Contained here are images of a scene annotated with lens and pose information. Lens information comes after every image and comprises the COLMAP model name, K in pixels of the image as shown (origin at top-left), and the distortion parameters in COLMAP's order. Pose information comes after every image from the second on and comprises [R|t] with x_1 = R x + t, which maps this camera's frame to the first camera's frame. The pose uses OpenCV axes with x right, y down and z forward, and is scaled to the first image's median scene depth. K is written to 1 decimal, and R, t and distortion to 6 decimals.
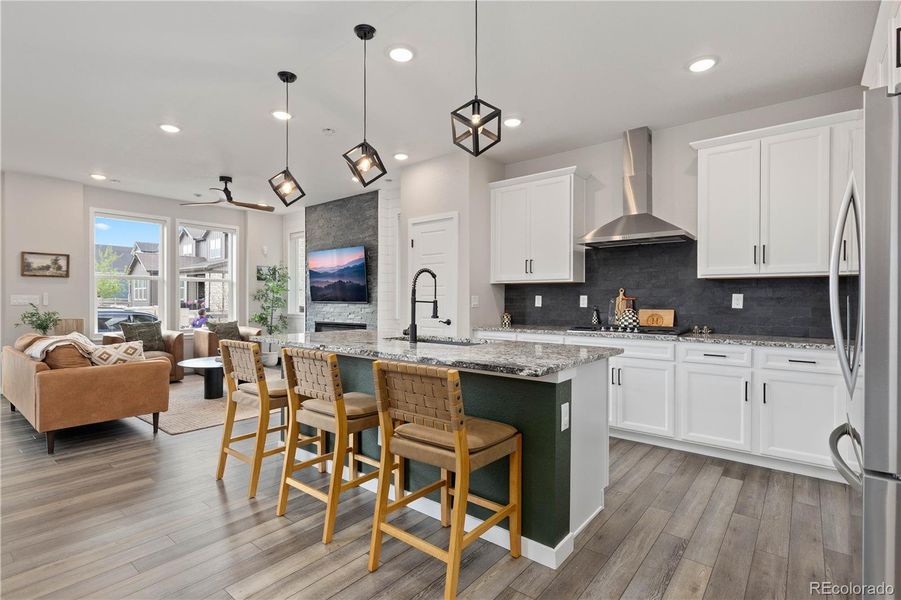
lens RADIAL K [[433.3, 0, 451.0], [0, 433.3, 301.1], [0, 0, 1]] dist [-0.008524, 0.001088]
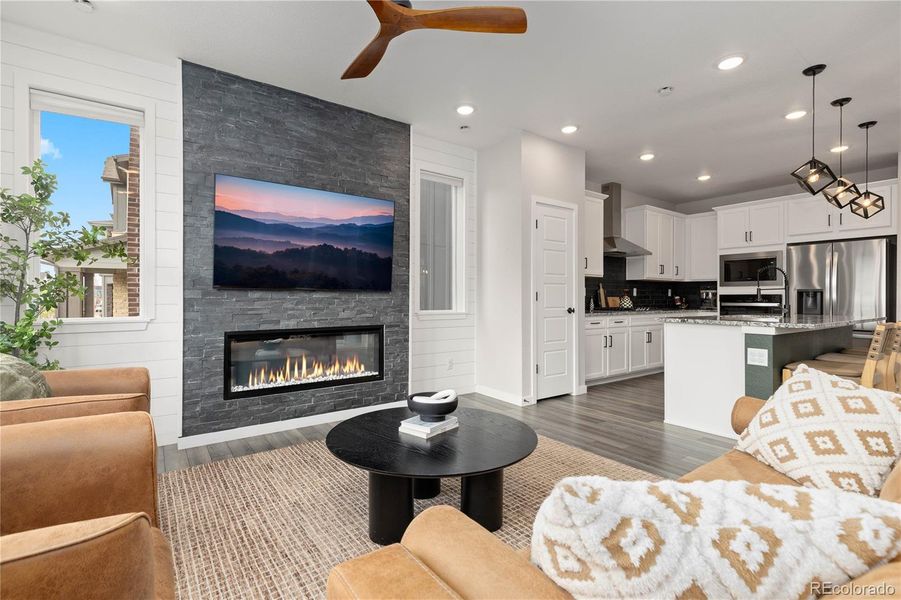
lens RADIAL K [[415.1, 0, 444.0], [0, 415.1, 293.5], [0, 0, 1]] dist [0.008420, 0.001298]
pose [[0.260079, 0.005477, 0.965572, -1.080665], [-0.001888, 0.999985, -0.005163, 0.014550], [-0.965585, -0.000480, 0.260086, 1.082725]]
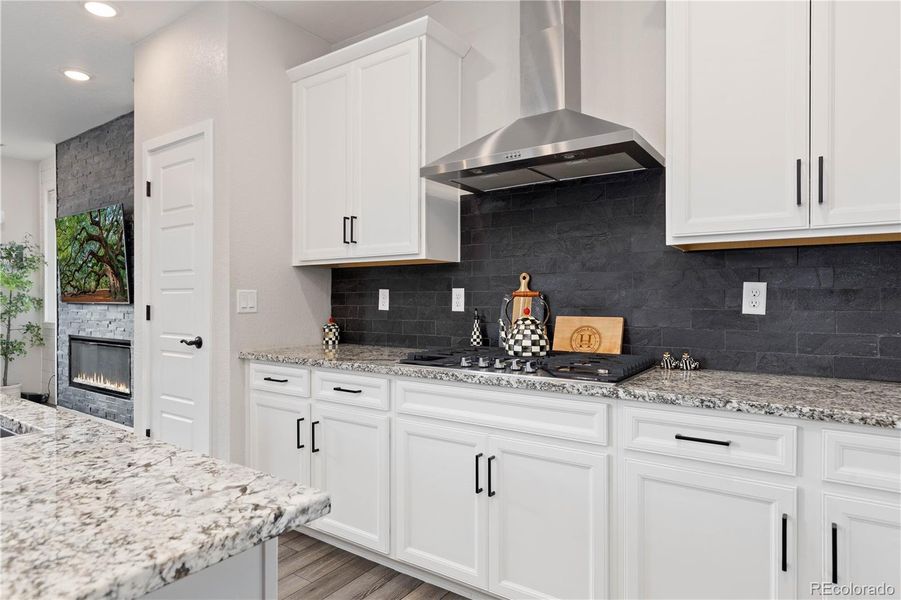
lens RADIAL K [[520.4, 0, 453.5], [0, 520.4, 300.6], [0, 0, 1]] dist [-0.007621, 0.001947]
pose [[0.996513, -0.003132, 0.083376, 0.249799], [0.003109, 0.999995, 0.000417, 0.001240], [-0.083377, -0.000156, 0.996518, 0.396299]]
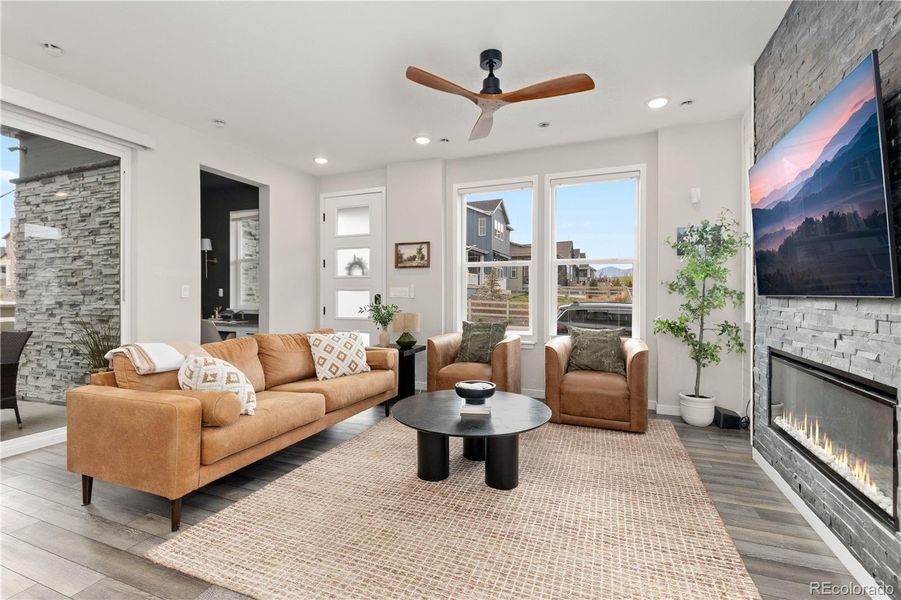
lens RADIAL K [[415.1, 0, 448.3], [0, 415.1, 294.9], [0, 0, 1]] dist [0.008420, 0.001298]
pose [[0.295871, -0.001878, -0.955226, -0.072146], [-0.004871, 0.999982, -0.003475, 0.006248], [0.955215, 0.005681, 0.295857, 1.002906]]
